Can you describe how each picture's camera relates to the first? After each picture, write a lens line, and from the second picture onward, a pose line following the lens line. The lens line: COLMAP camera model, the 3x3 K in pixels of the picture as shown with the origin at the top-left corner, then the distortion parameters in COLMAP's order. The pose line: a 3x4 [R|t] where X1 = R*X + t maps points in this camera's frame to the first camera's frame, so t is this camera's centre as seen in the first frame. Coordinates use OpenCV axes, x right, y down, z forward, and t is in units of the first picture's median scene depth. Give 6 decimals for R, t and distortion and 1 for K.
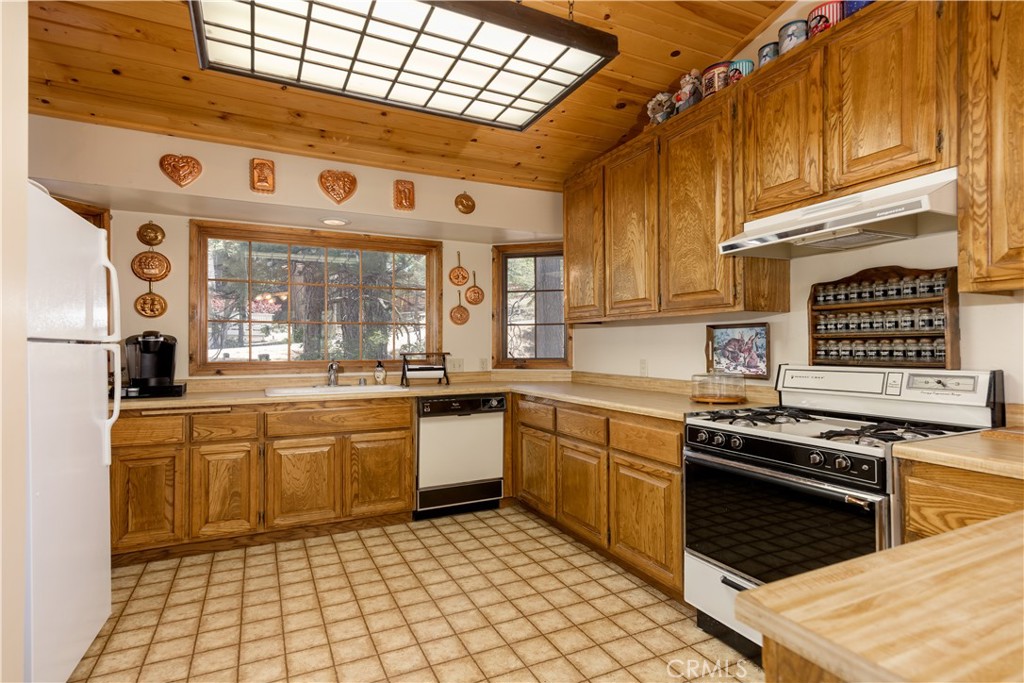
lens RADIAL K [[501.2, 0, 520.8], [0, 501.2, 345.7], [0, 0, 1]] dist [0.006456, 0.001338]
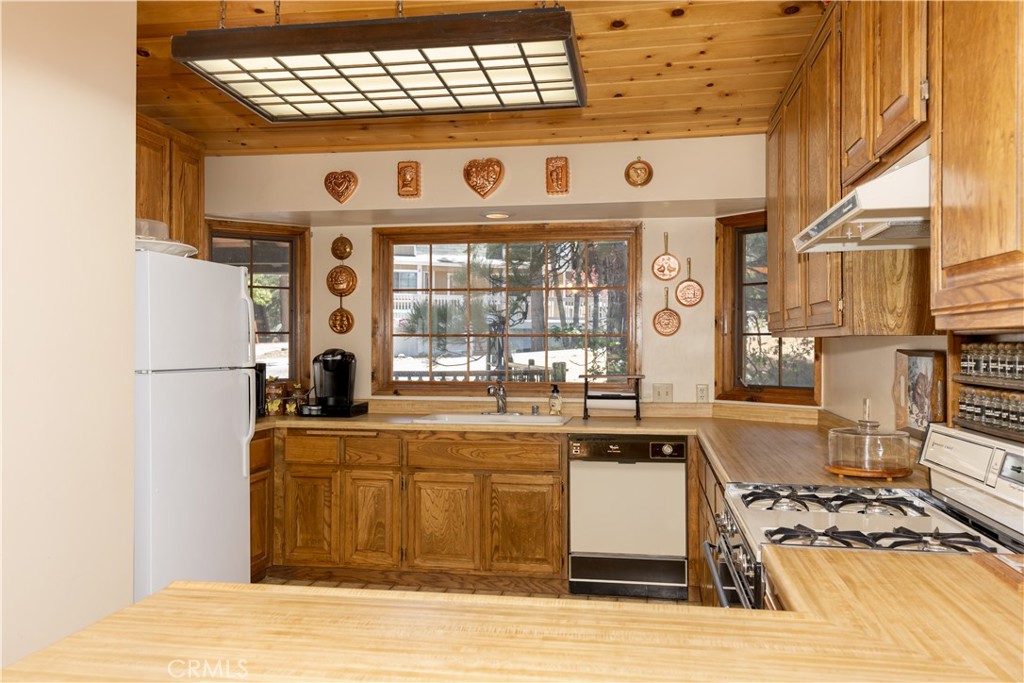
lens RADIAL K [[818.1, 0, 512.6], [0, 818.1, 343.4], [0, 0, 1]] dist [0.022998, 0.002120]
pose [[0.800909, 0.000314, -0.598786, 0.497518], [0.000970, 0.999998, 0.001822, -0.041899], [0.598786, -0.002040, 0.800907, -0.070272]]
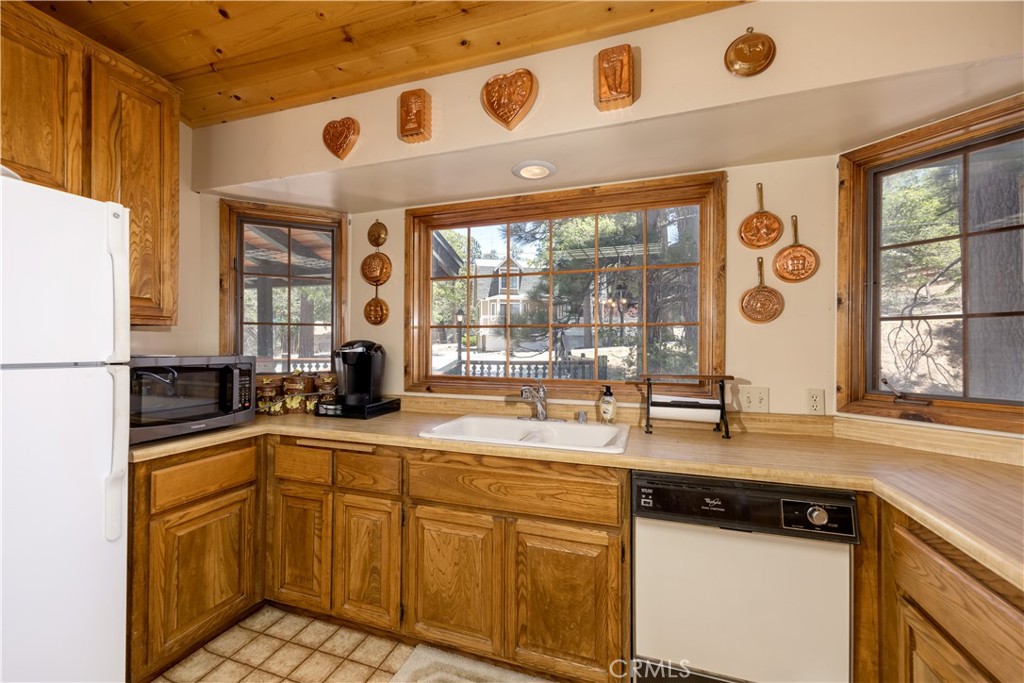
lens RADIAL K [[443.4, 0, 530.6], [0, 443.4, 344.2], [0, 0, 1]] dist [0.006681, 0.000612]
pose [[0.738763, 0.002541, -0.673960, 0.016578], [-0.002330, 0.999997, 0.001216, -0.023843], [0.673961, 0.000672, 0.738767, 0.621178]]
